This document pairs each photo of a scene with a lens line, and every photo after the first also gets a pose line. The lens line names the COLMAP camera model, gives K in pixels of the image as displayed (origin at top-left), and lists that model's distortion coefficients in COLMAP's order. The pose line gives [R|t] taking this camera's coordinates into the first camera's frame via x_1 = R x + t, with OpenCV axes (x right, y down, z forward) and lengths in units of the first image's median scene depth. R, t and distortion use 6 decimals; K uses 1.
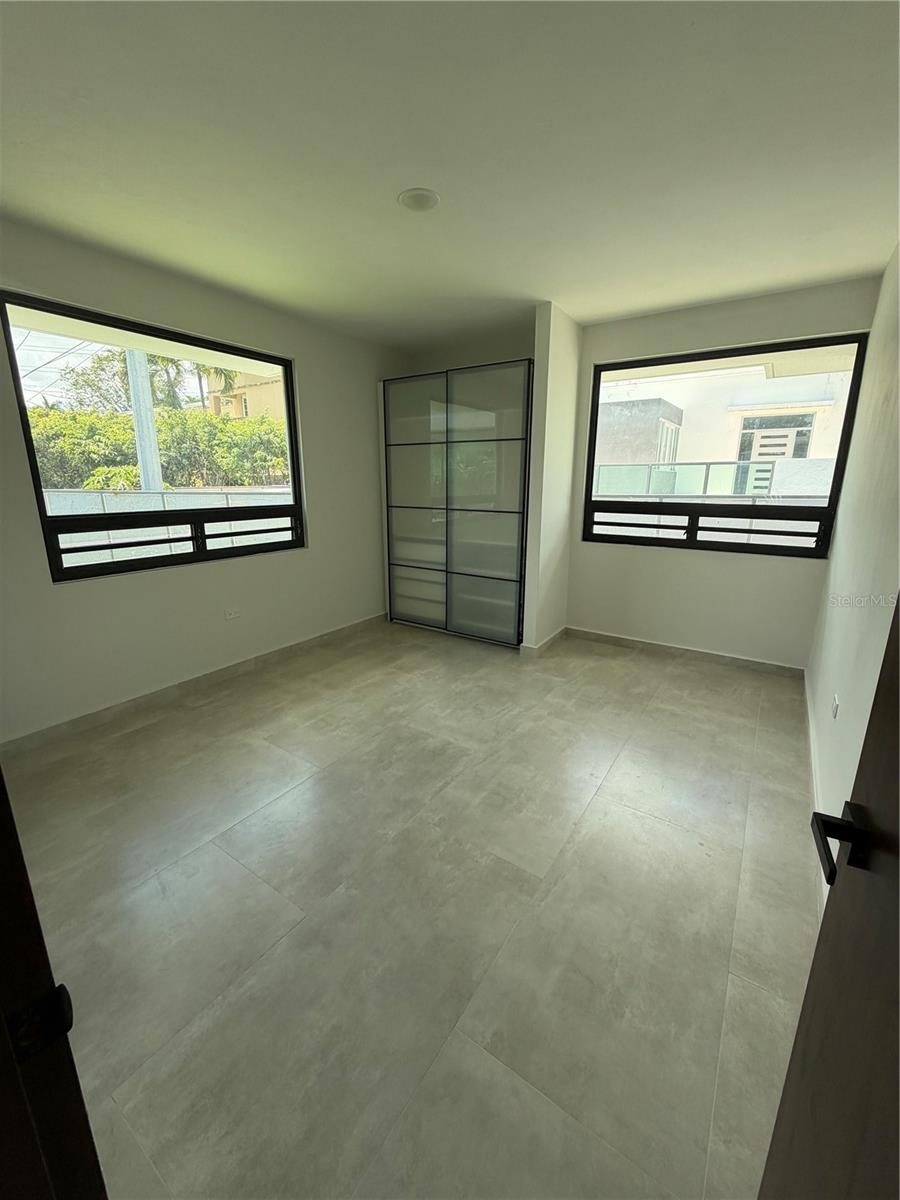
lens RADIAL K [[480.3, 0, 450.5], [0, 480.3, 596.2], [0, 0, 1]] dist [0.000202, 0.001090]
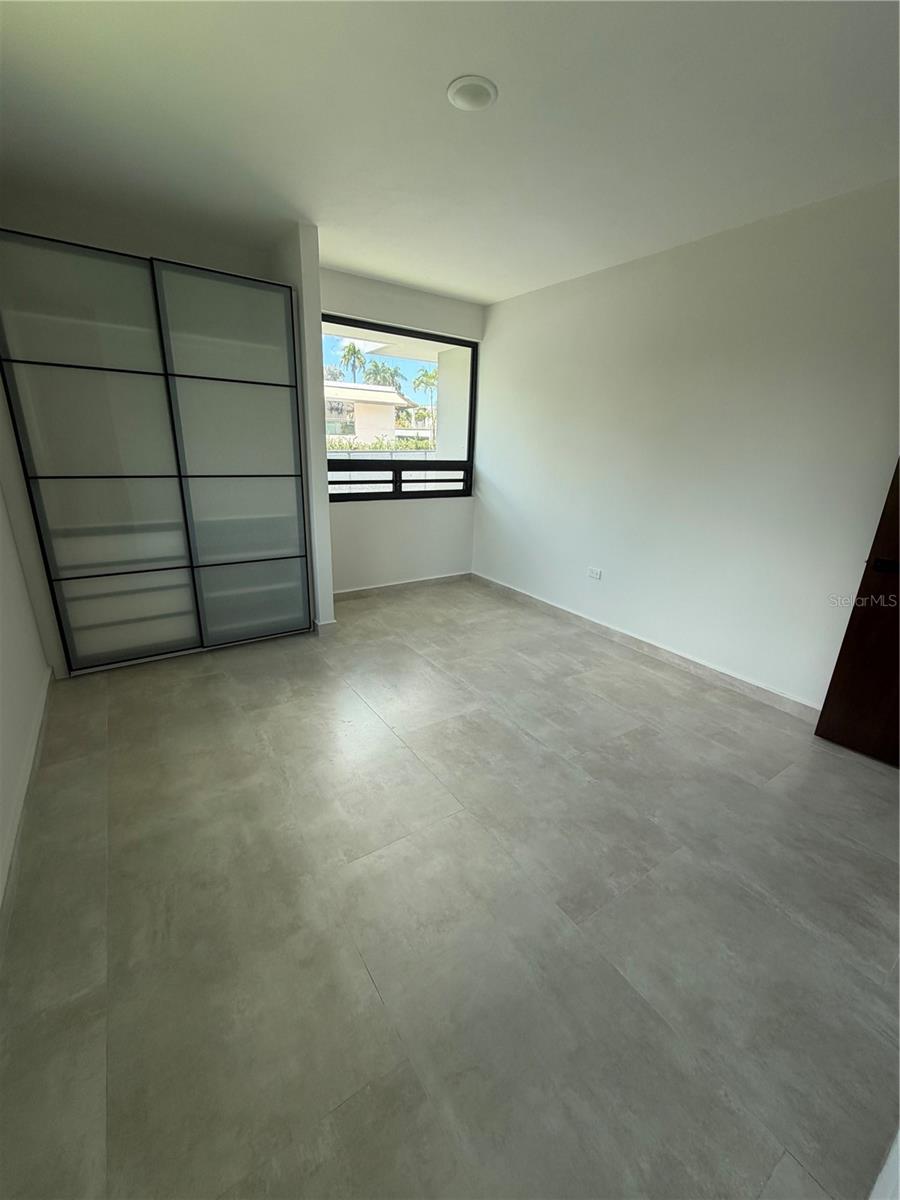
lens RADIAL K [[480.3, 0, 450.5], [0, 480.3, 596.2], [0, 0, 1]] dist [0.000202, 0.001090]
pose [[0.363093, -0.275048, 0.890231, -0.607570], [0.190399, 0.957179, 0.218076, -0.109230], [-0.912092, 0.090318, 0.399914, 0.454880]]
